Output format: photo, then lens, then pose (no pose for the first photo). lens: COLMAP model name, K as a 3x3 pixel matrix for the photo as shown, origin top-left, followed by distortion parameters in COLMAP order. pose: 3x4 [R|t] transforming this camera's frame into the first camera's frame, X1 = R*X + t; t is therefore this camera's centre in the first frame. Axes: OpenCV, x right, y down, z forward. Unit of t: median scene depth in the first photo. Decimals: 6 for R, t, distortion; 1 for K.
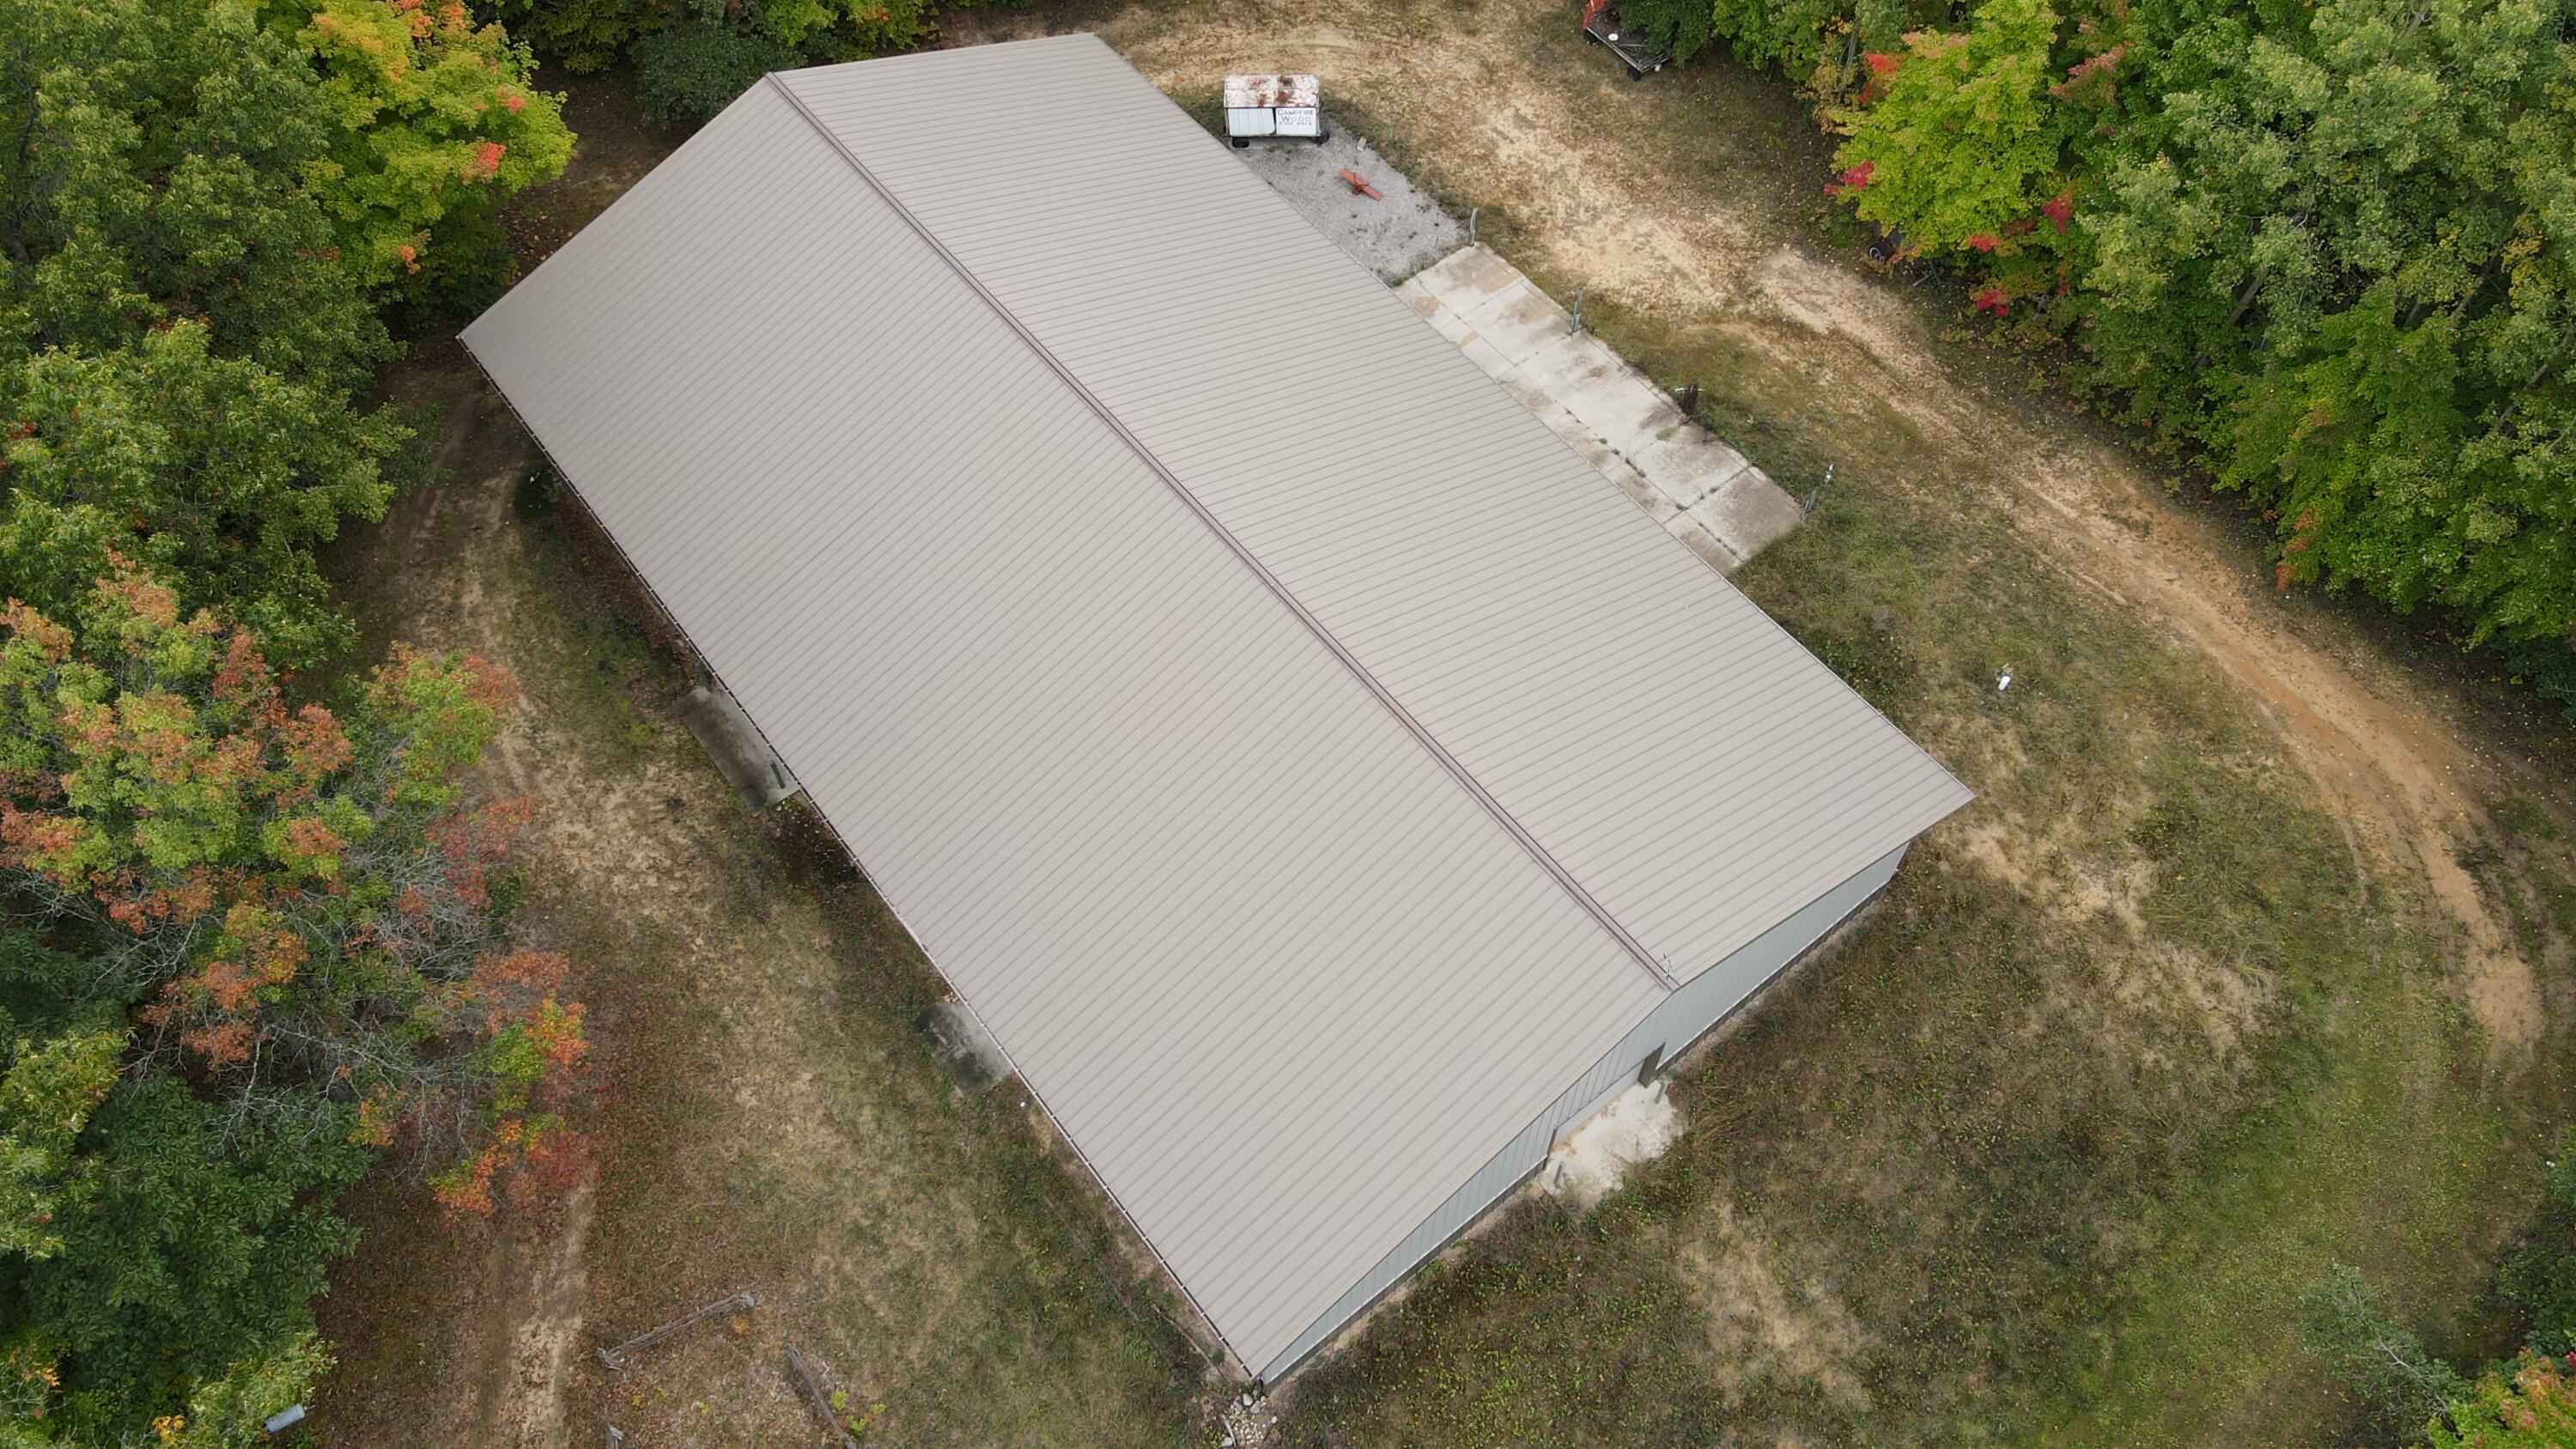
lens RADIAL K [[1919.8, 0, 1319.7], [0, 1919.8, 718.3], [0, 0, 1]] dist [0.026151, 0.002311]
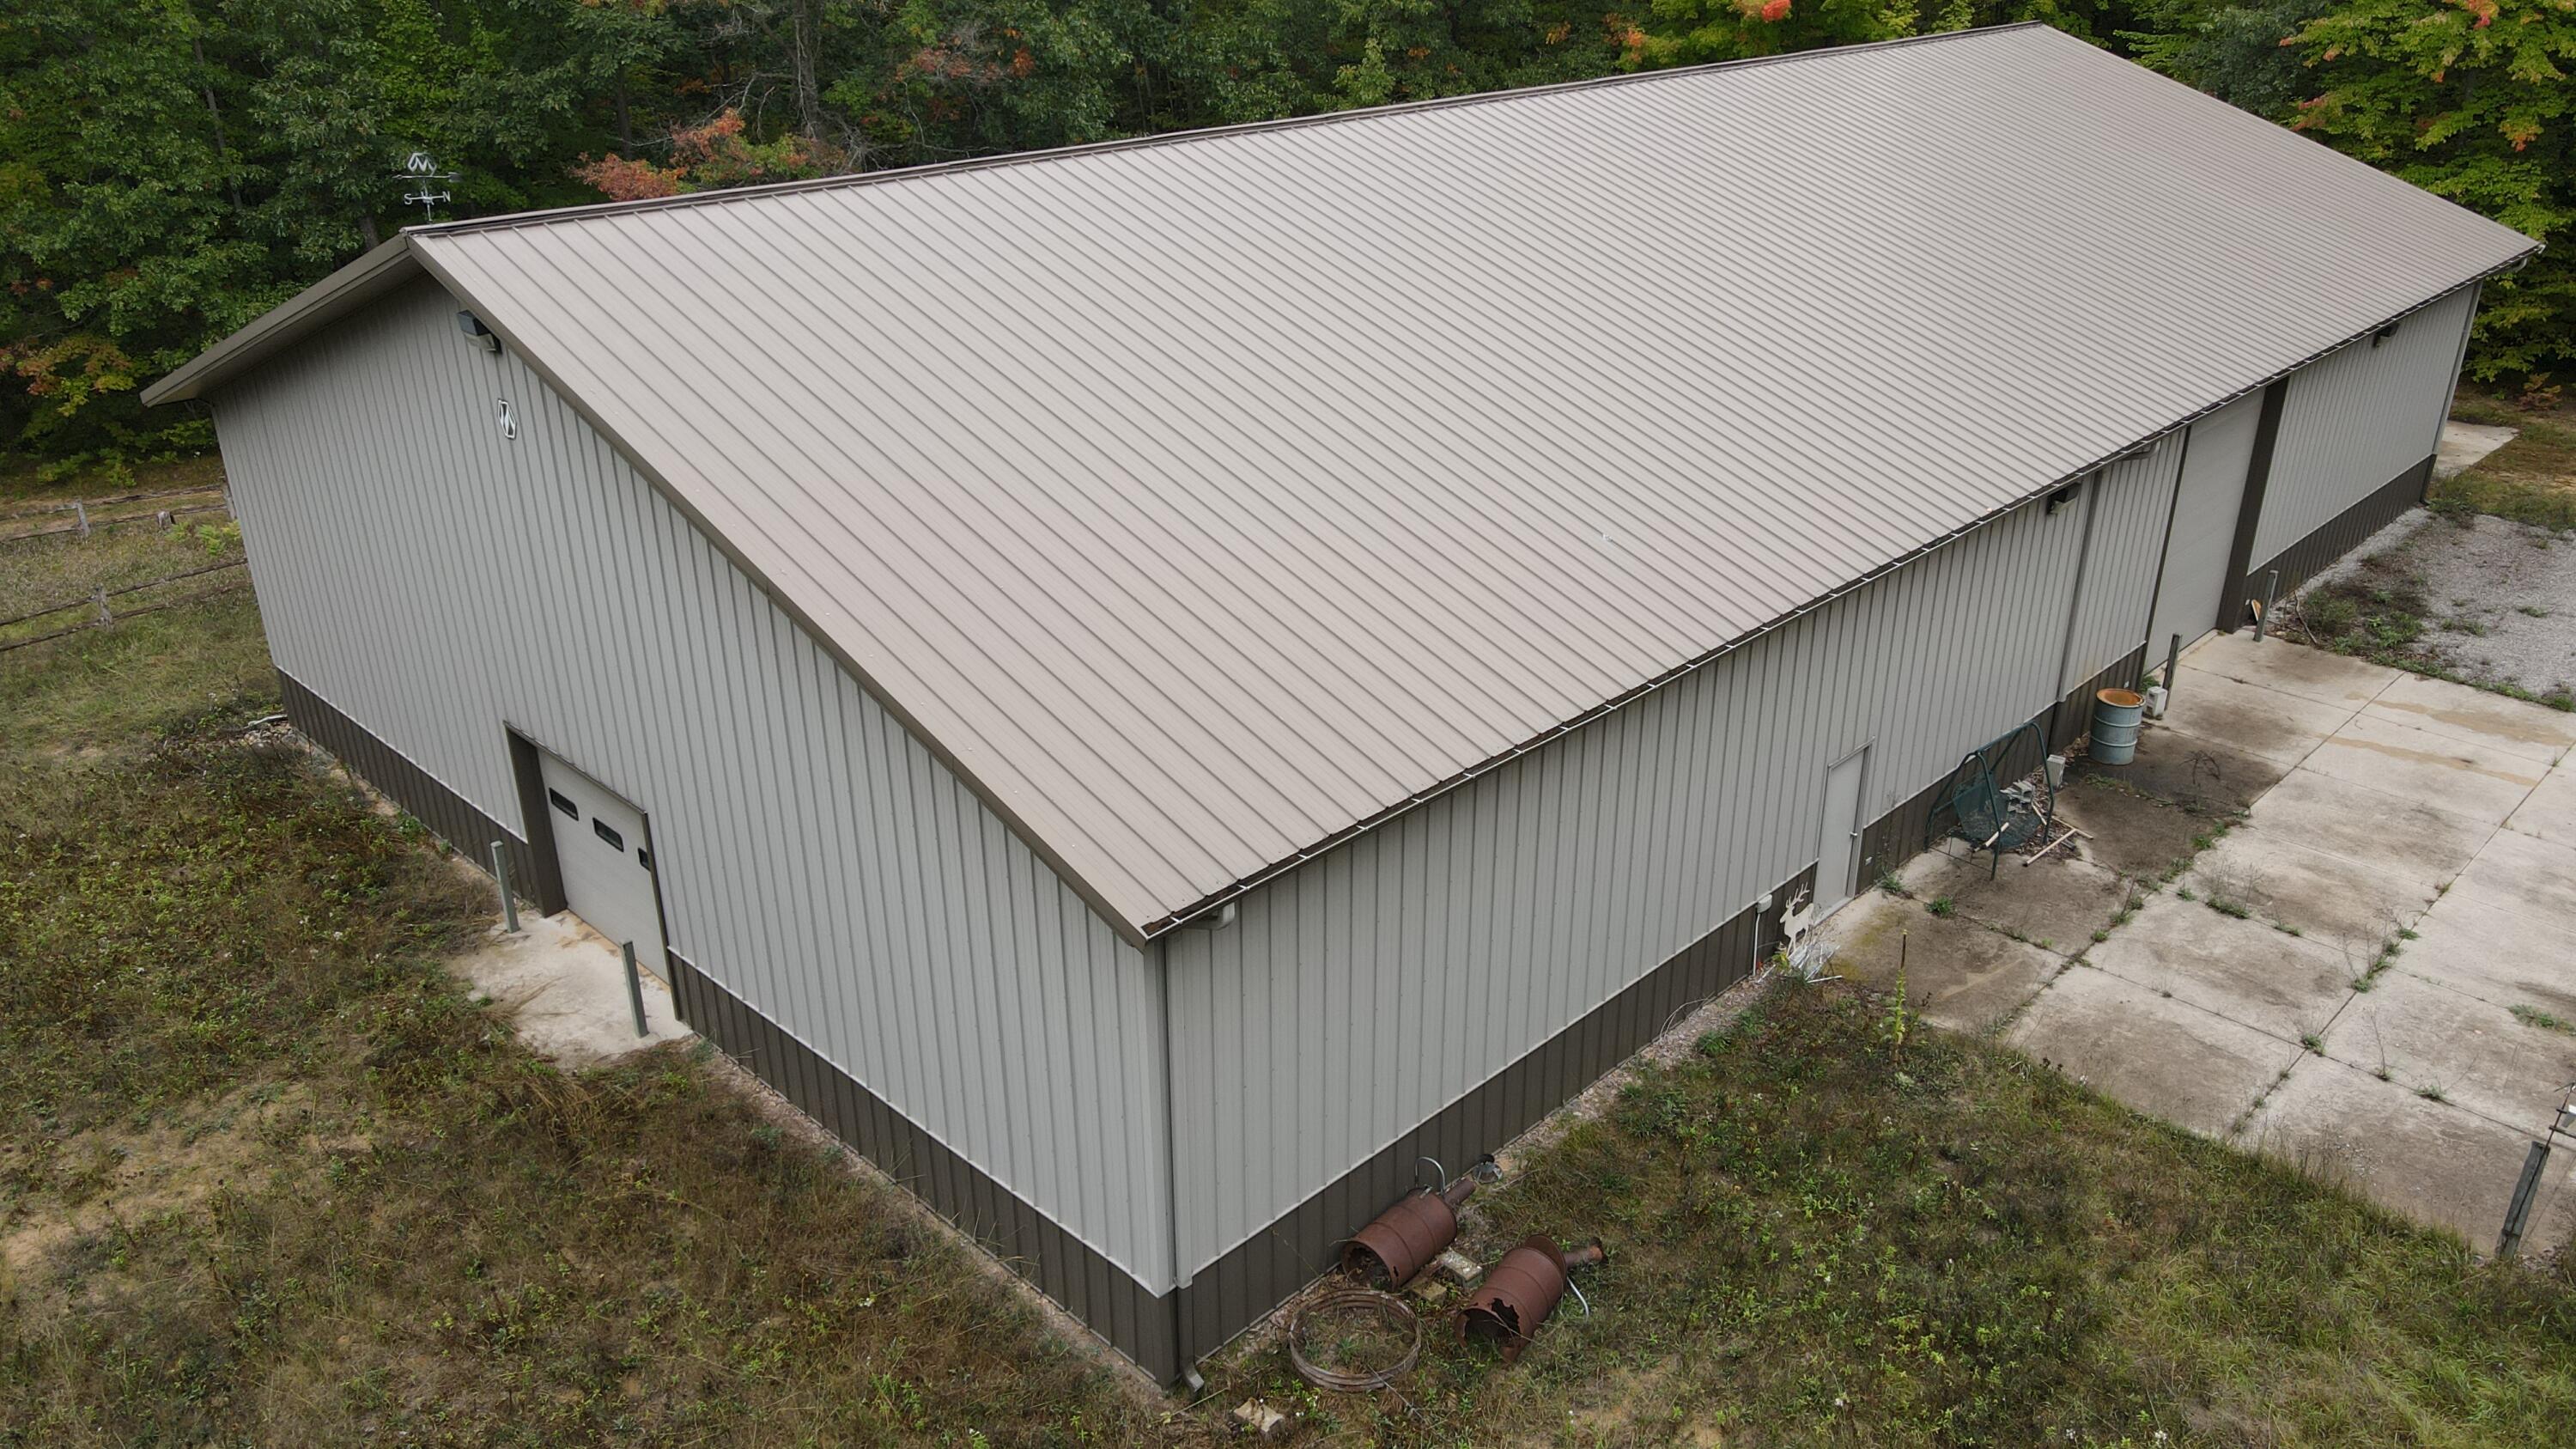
lens RADIAL K [[1856.0, 0, 1309.3], [0, 1856.0, 726.1], [0, 0, 1]] dist [0.005239, 0.006009]
pose [[0.119278, 0.400077, -0.908687, 0.449149], [-0.822192, 0.552851, 0.135485, -0.030051], [0.556573, 0.730954, 0.394883, 0.665153]]
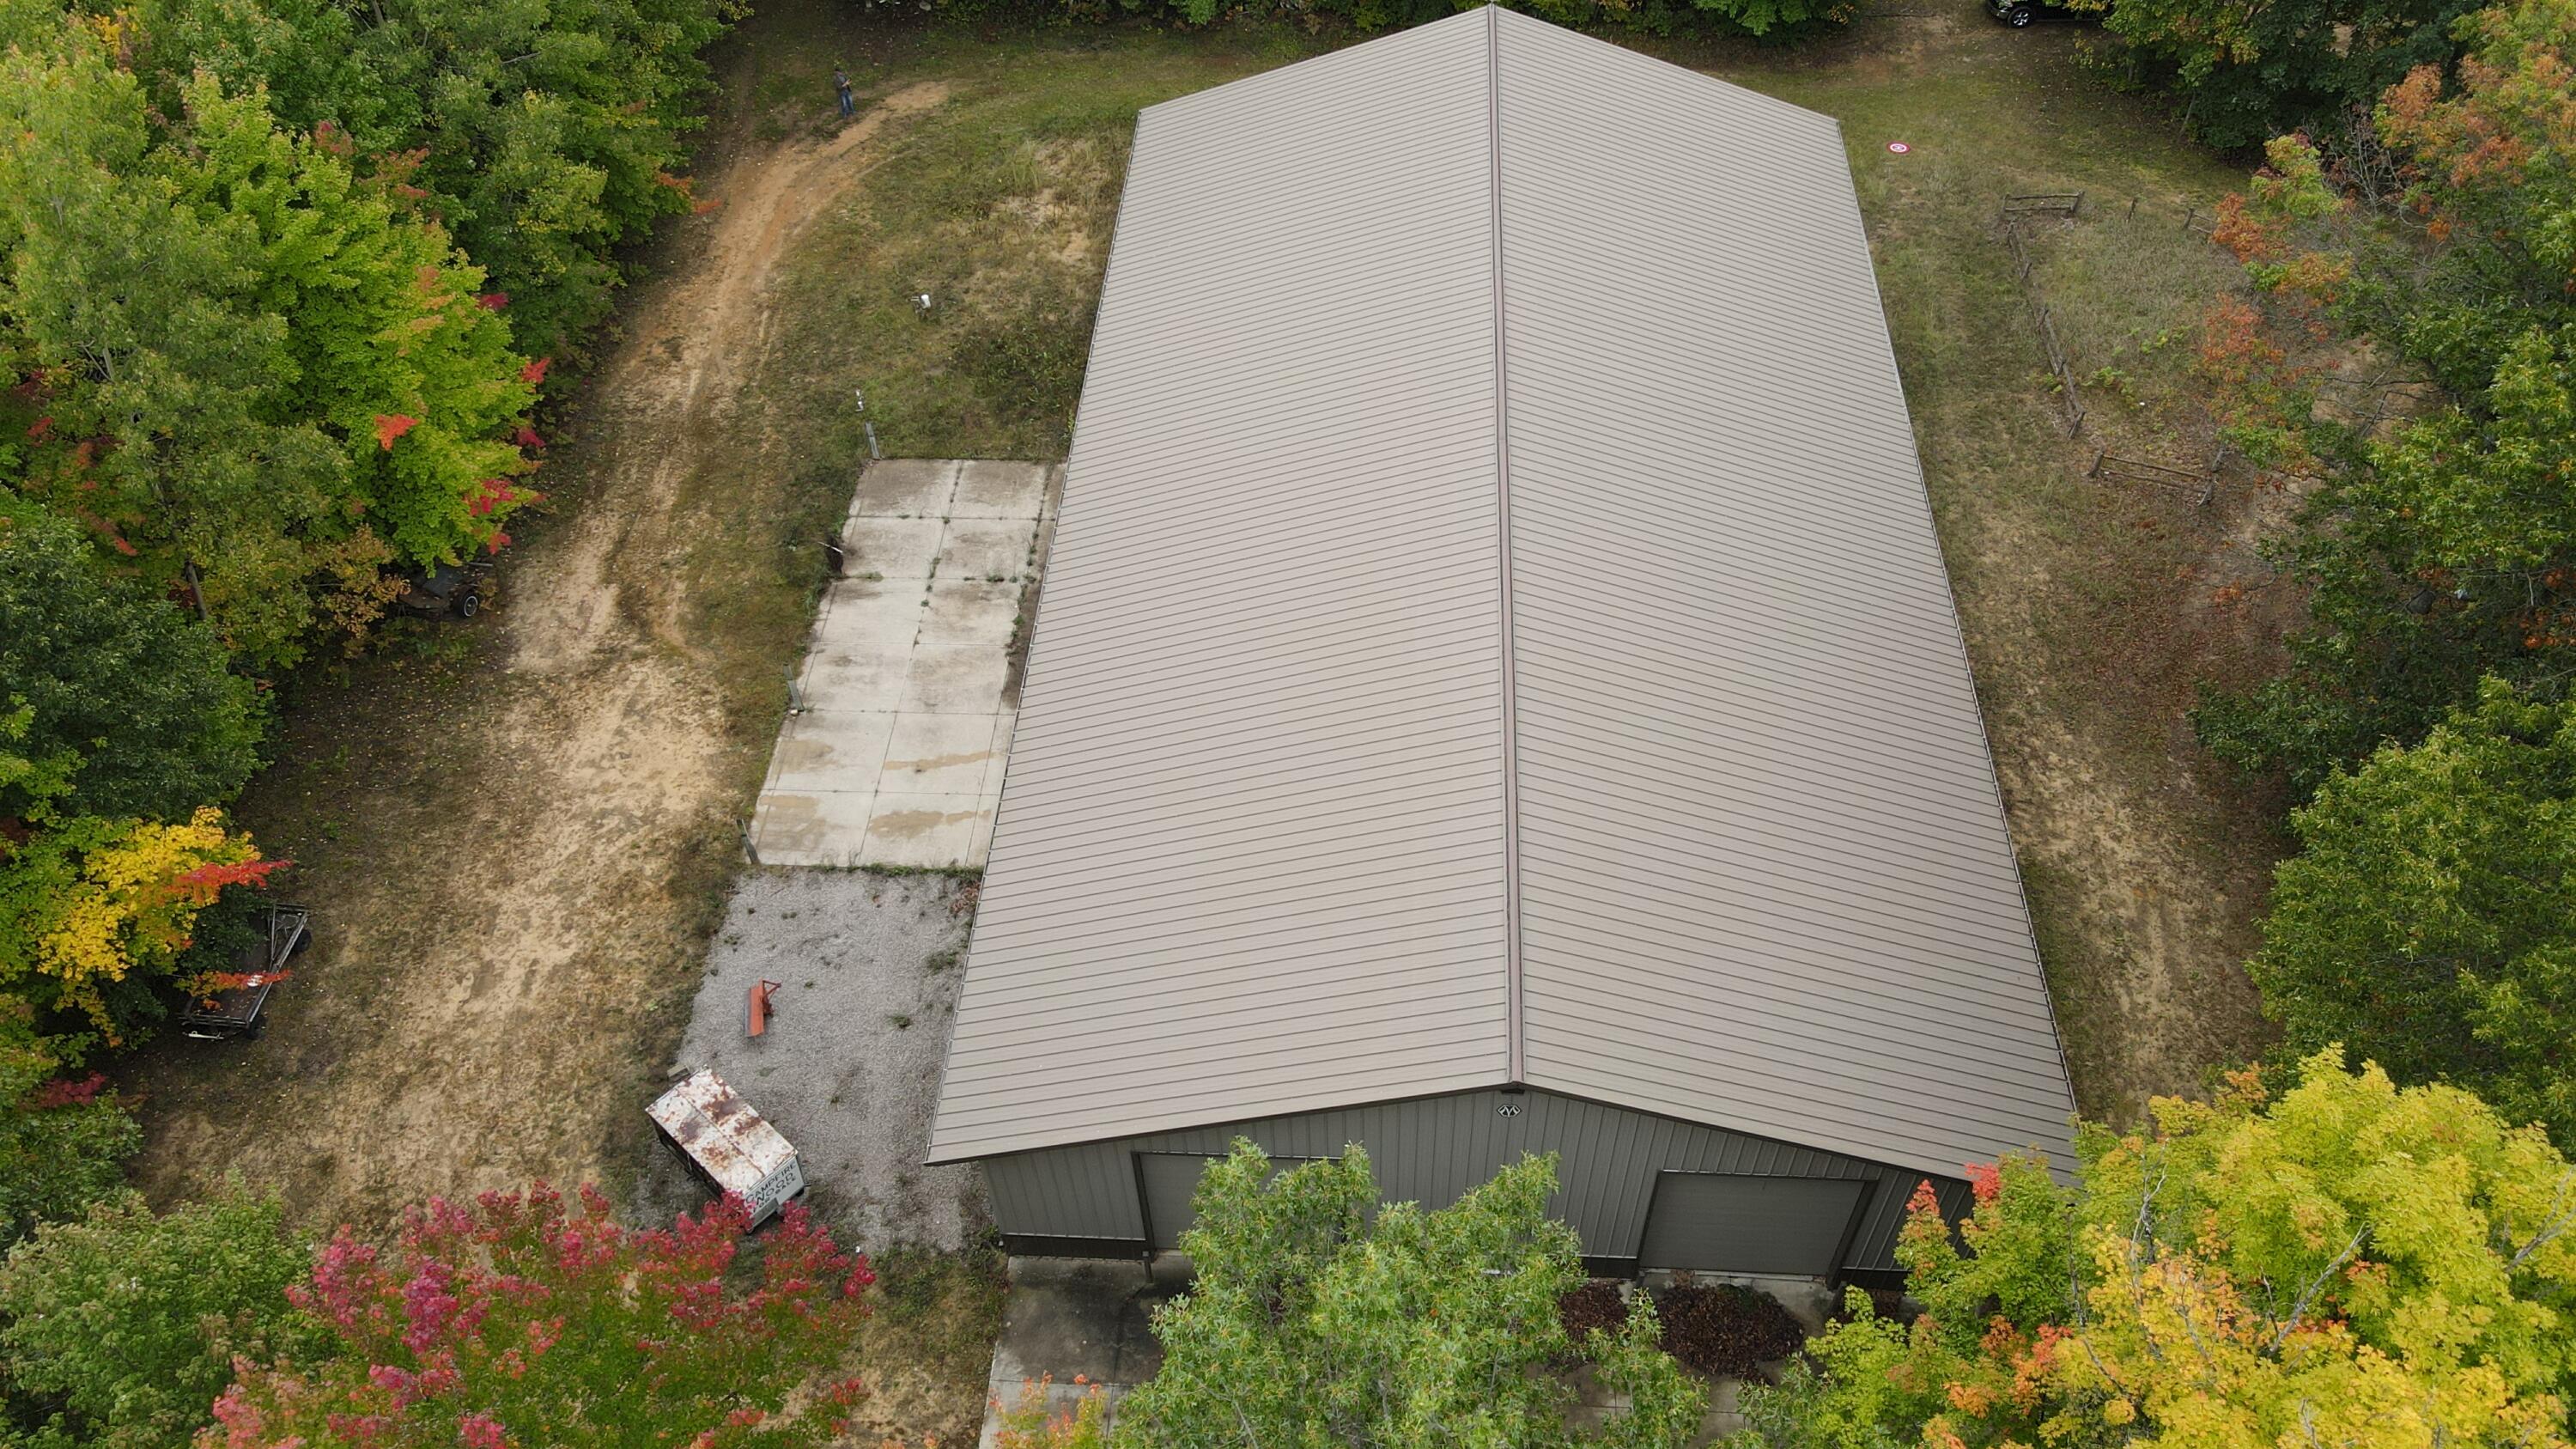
lens RADIAL K [[1875.4, 0, 1295.5], [0, 1875.4, 724.9], [0, 0, 1]] dist [0.010519, 0.002837]
pose [[-0.747406, -0.496299, 0.441669, -0.393424], [0.556499, -0.104551, 0.824244, -0.764053], [-0.362895, 0.861833, 0.354332, 0.654925]]
